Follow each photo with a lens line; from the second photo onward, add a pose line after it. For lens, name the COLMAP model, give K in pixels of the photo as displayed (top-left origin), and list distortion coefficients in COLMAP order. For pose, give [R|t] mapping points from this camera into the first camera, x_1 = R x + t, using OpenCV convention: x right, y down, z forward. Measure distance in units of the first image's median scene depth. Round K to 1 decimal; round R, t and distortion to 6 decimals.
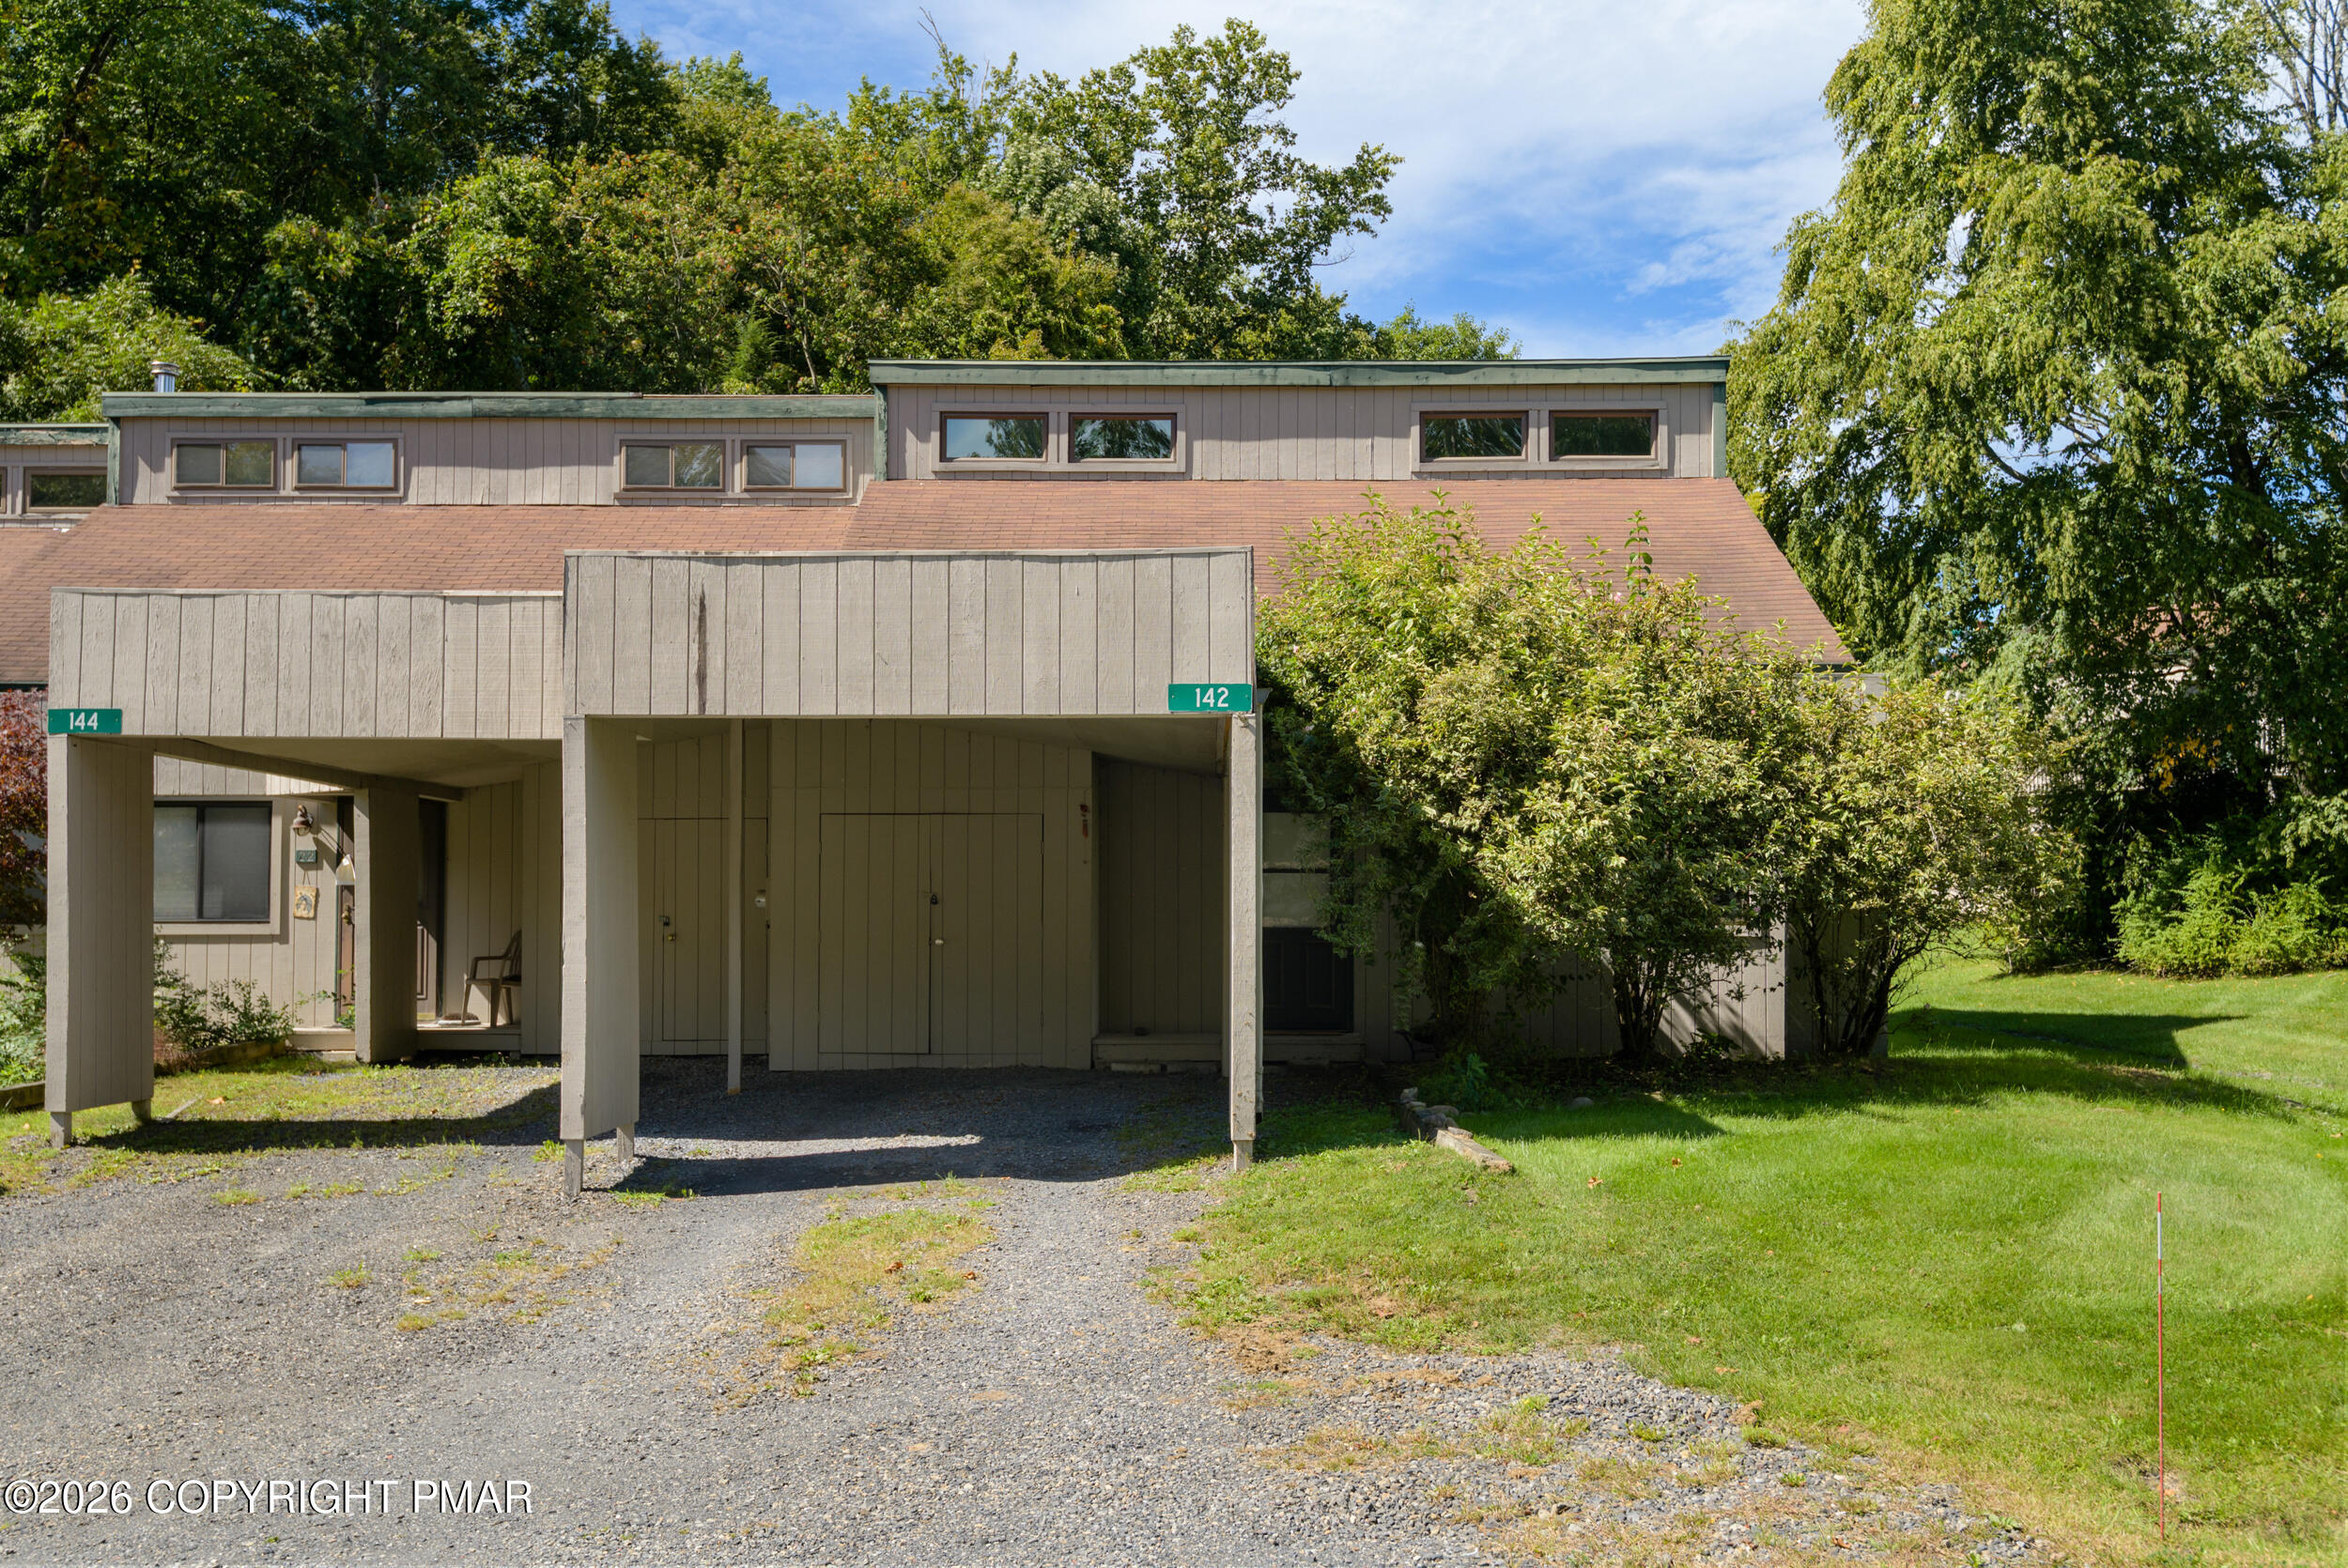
lens RADIAL K [[2364.9, 0, 1175.2], [0, 2364.9, 783.7], [0, 0, 1]] dist [0.000919, 0.000000]
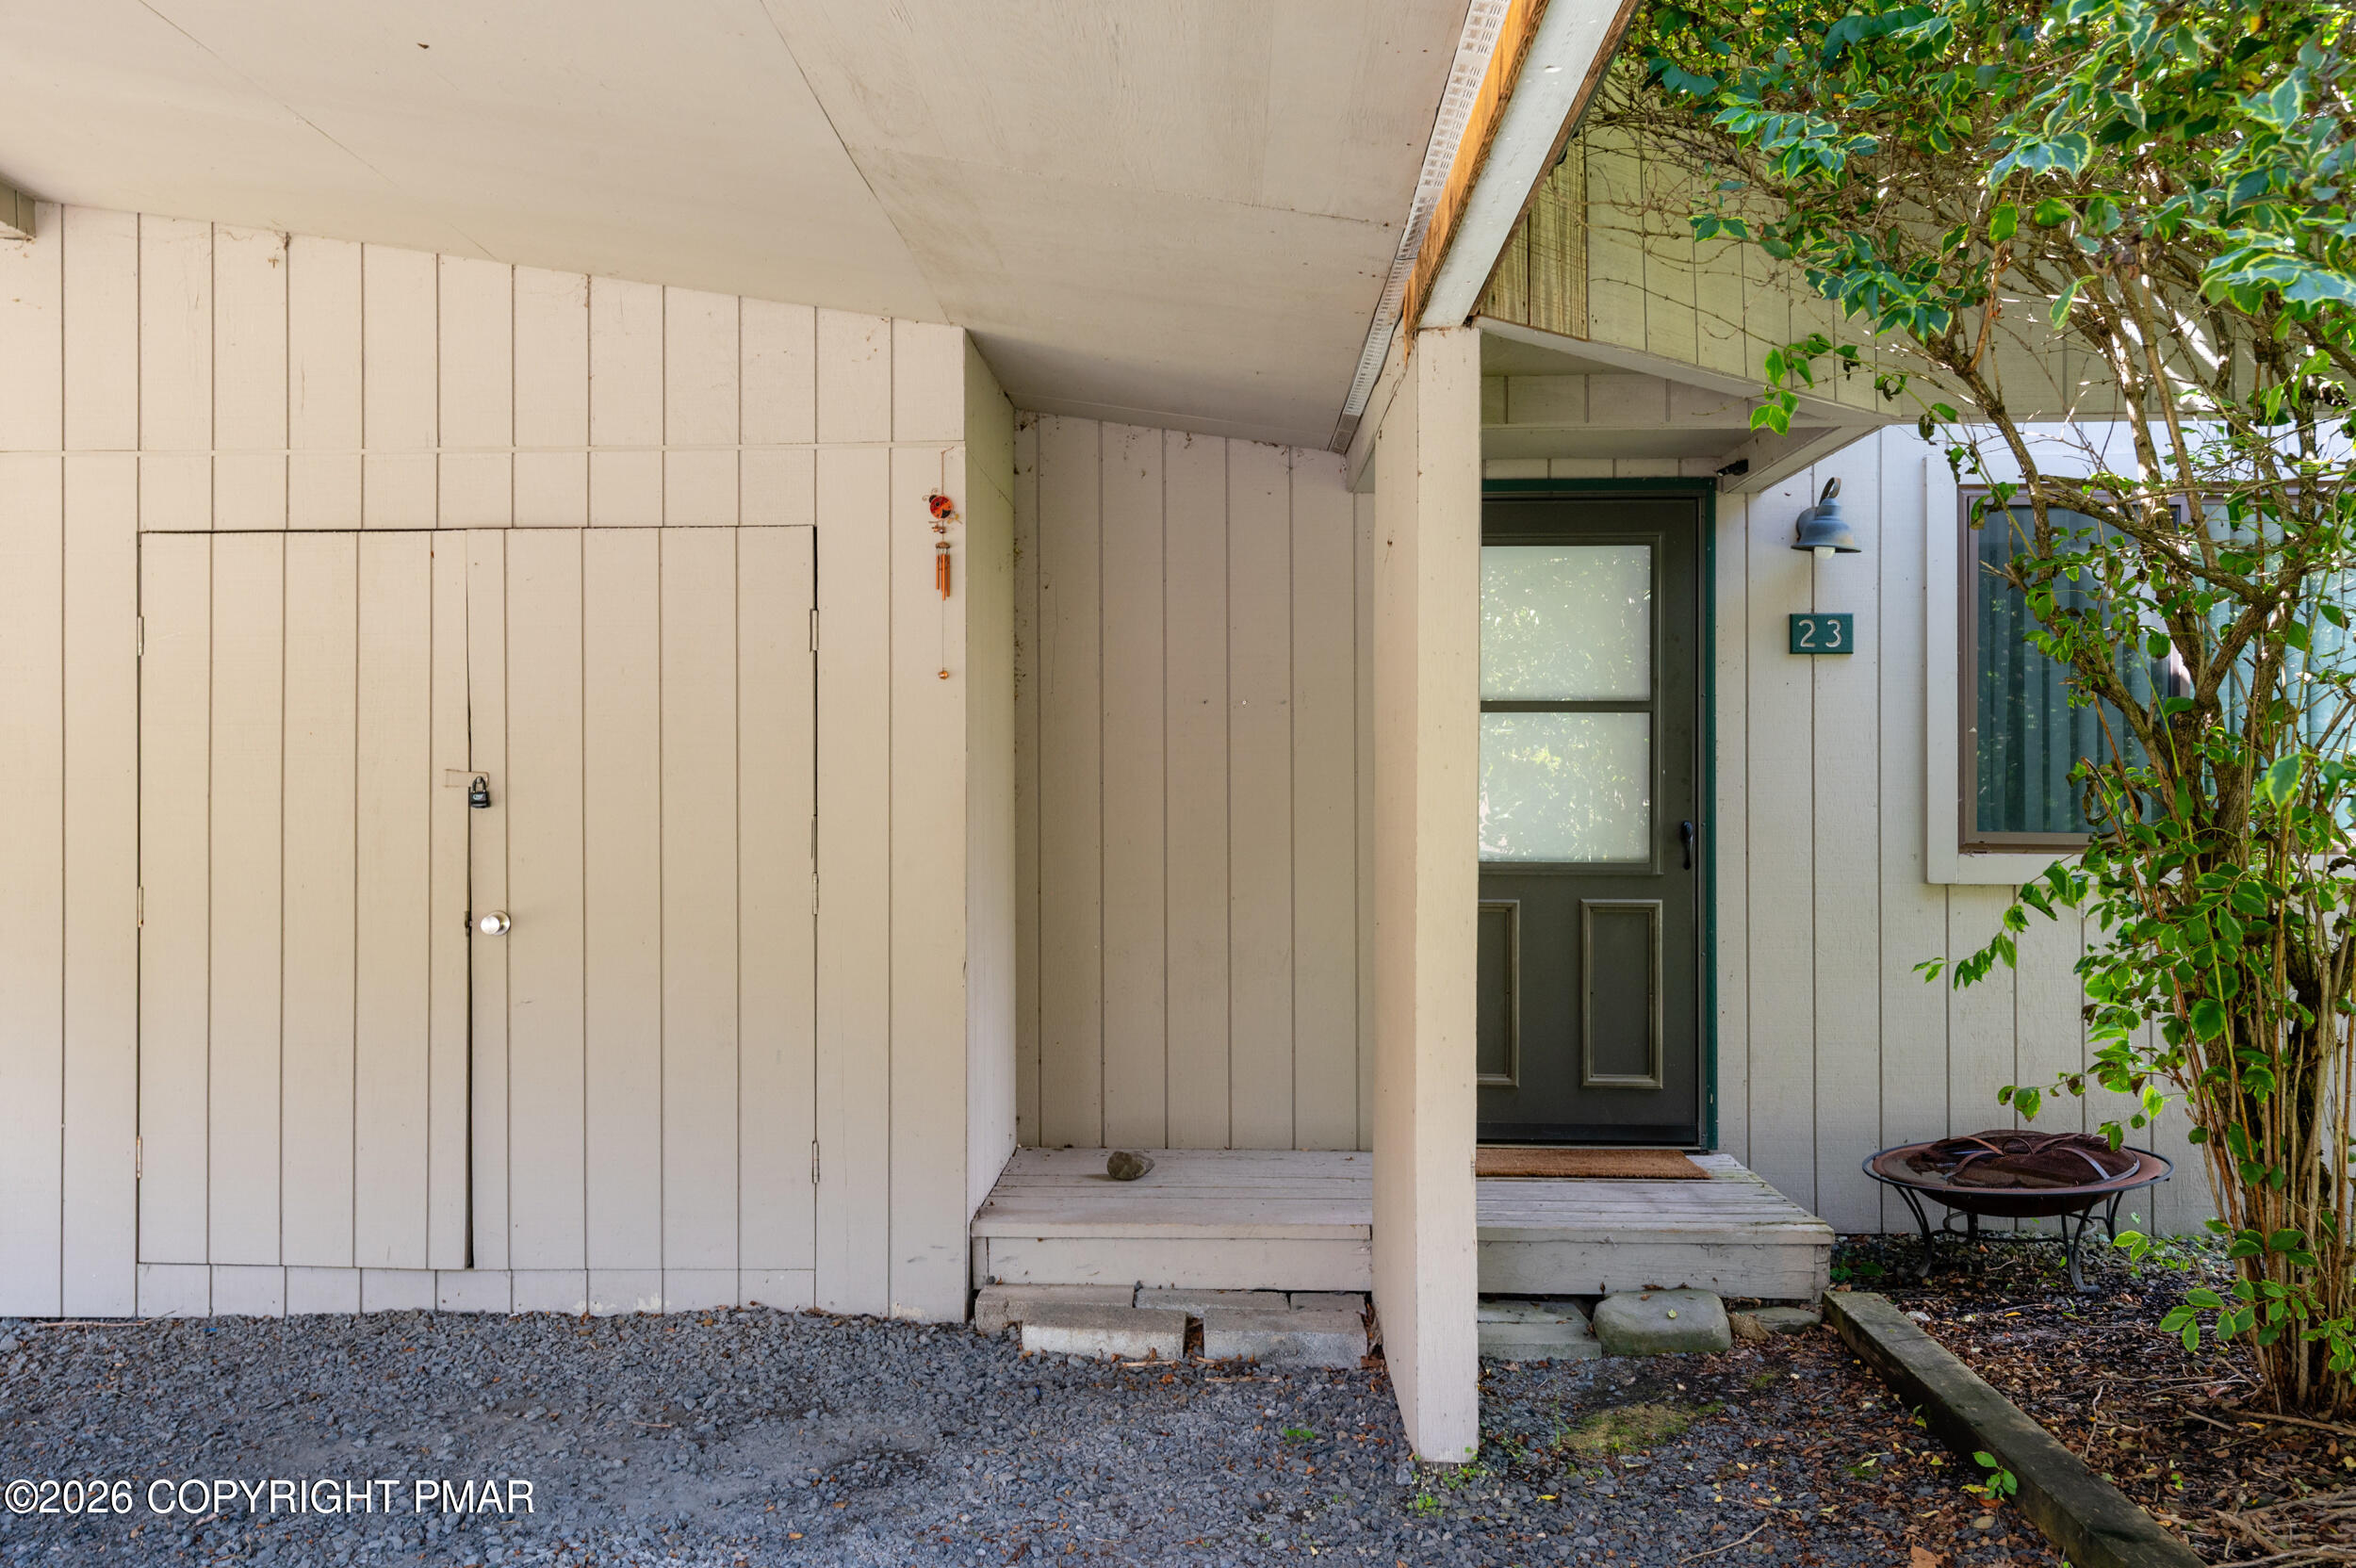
lens RADIAL K [[1899.7, 0, 1176.4], [0, 1899.7, 784.4], [0, 0, 1]] dist [-0.000325, -0.000081]
pose [[0.999996, -0.001242, 0.002368, -0.007551], [0.001191, 0.999769, 0.021464, 0.042285], [-0.002394, -0.021461, 0.999767, 0.741499]]
